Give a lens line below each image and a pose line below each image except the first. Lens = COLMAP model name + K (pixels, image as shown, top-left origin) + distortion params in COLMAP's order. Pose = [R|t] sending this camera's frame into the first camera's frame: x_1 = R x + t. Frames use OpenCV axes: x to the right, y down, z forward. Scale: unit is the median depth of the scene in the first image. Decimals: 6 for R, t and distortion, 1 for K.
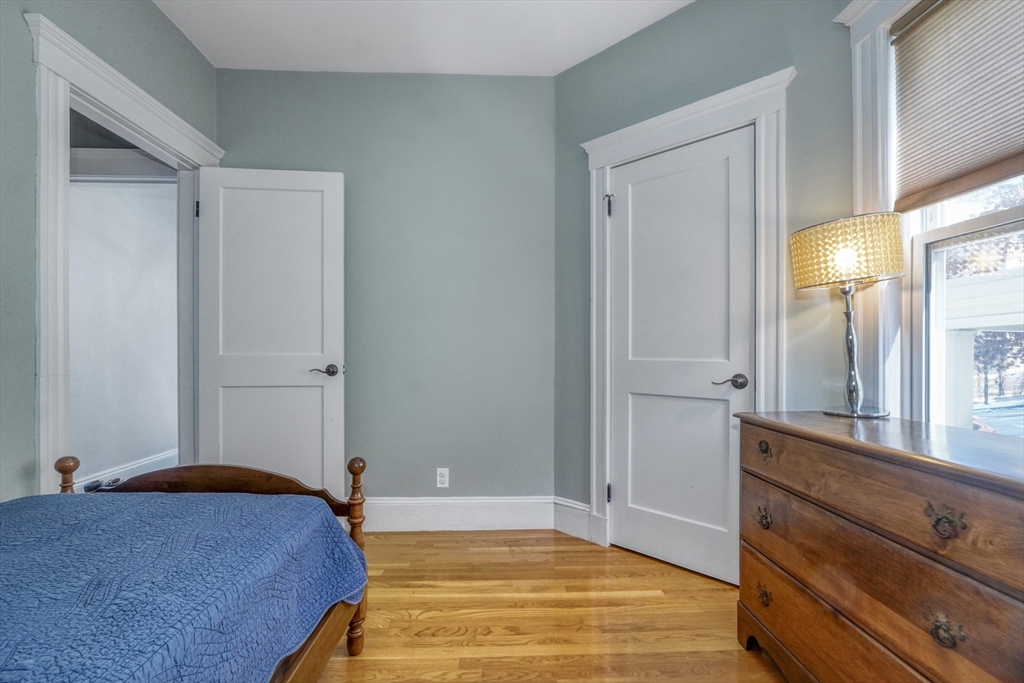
lens RADIAL K [[447.1, 0, 513.9], [0, 447.1, 351.2], [0, 0, 1]] dist [-0.010956, 0.000728]
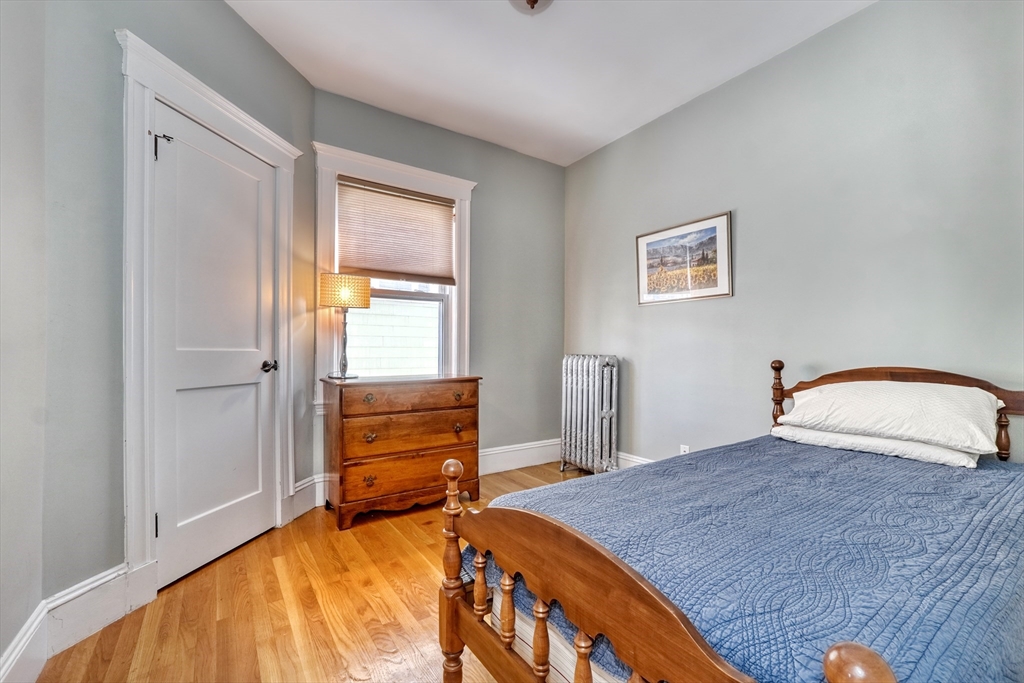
lens RADIAL K [[445.3, 0, 513.9], [0, 445.3, 366.4], [0, 0, 1]] dist [-0.010261, 0.000643]
pose [[-0.543562, -0.030577, 0.838812, -0.922587], [-0.002340, 0.999388, 0.034914, 0.025089], [-0.839366, 0.017015, -0.543300, 1.118984]]
